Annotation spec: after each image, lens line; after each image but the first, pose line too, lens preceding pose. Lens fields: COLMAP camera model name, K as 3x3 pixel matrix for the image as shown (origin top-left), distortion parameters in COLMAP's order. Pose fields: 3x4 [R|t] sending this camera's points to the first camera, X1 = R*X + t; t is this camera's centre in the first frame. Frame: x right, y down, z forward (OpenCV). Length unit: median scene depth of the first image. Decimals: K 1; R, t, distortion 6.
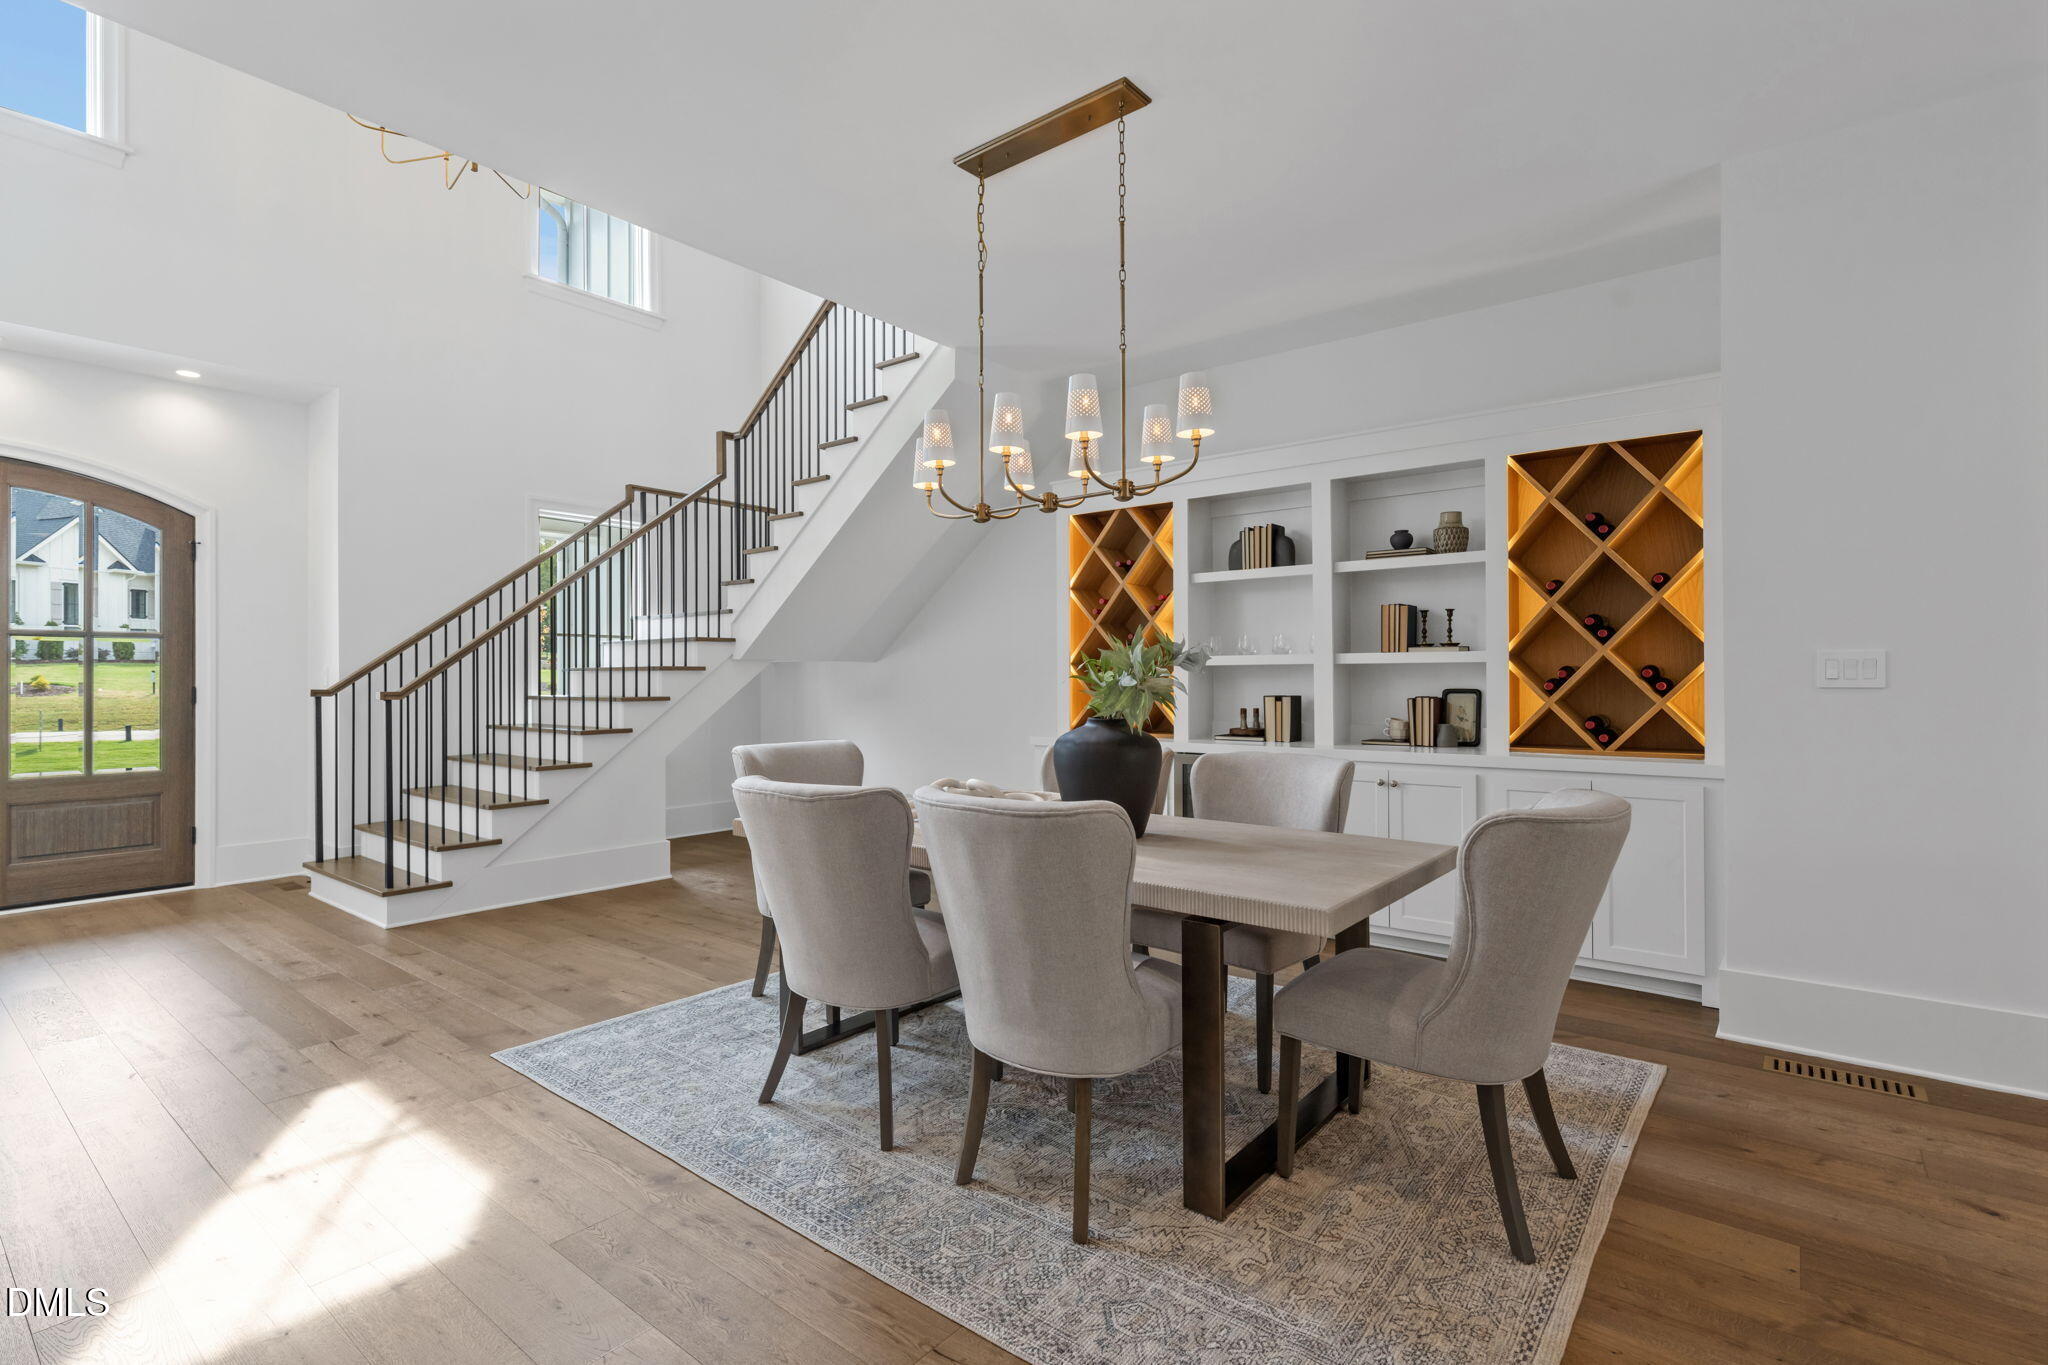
lens RADIAL K [[952.4, 0, 1015.5], [0, 952.4, 680.7], [0, 0, 1]] dist [-0.011946, 0.002416]
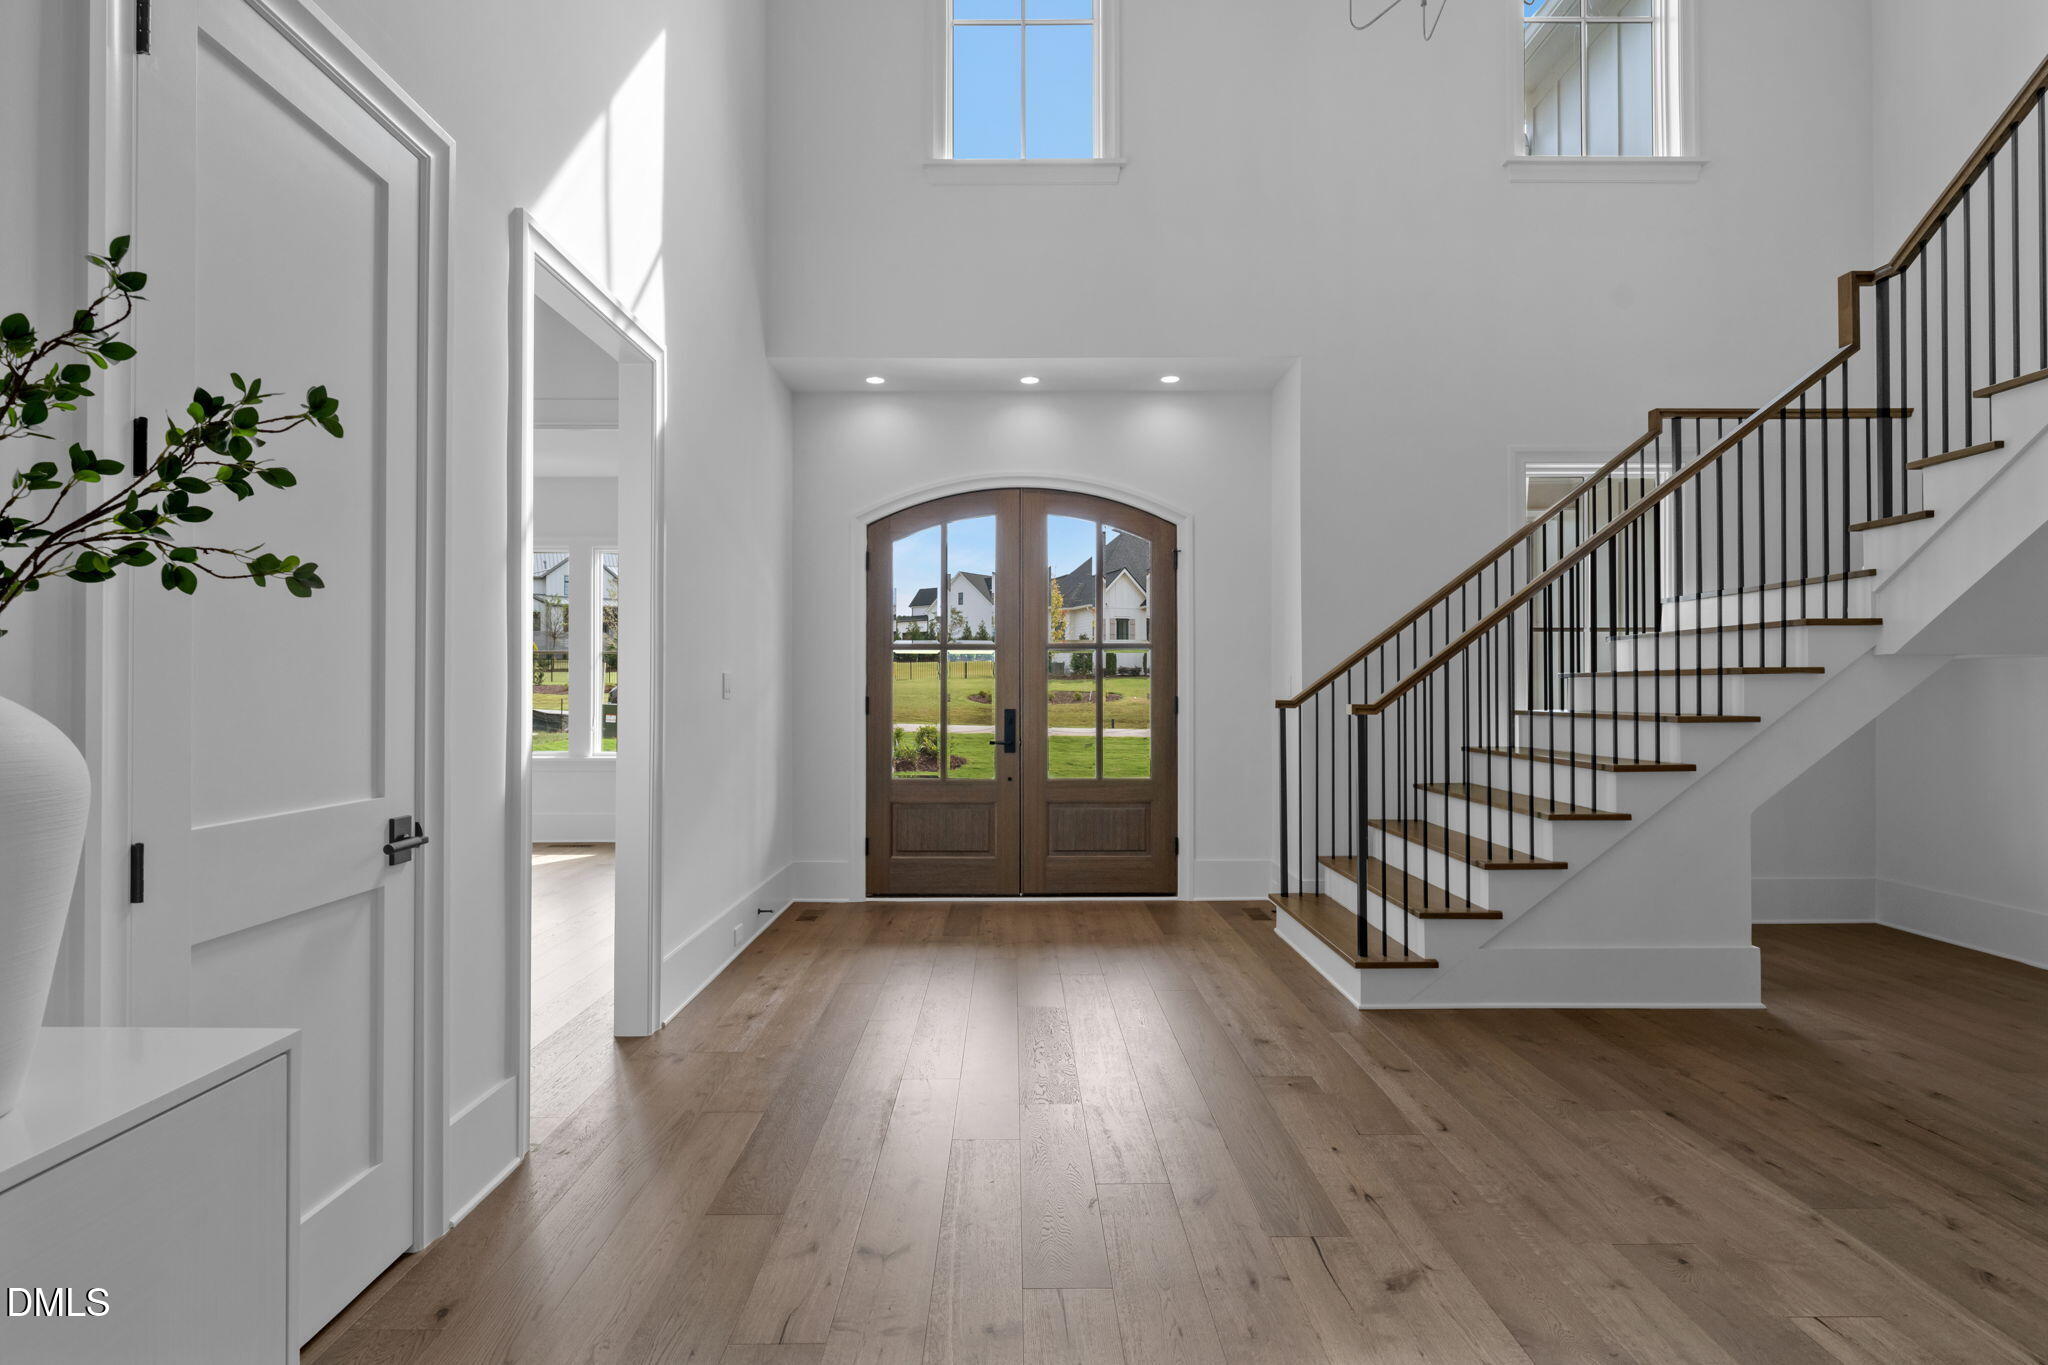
lens RADIAL K [[952.4, 0, 1020.2], [0, 952.4, 684.8], [0, 0, 1]] dist [-0.011946, 0.002416]
pose [[0.626919, -0.003874, -0.779075, -0.190423], [-0.000168, 0.999987, -0.005108, -0.000460], [0.779084, 0.003334, 0.626910, 0.241442]]
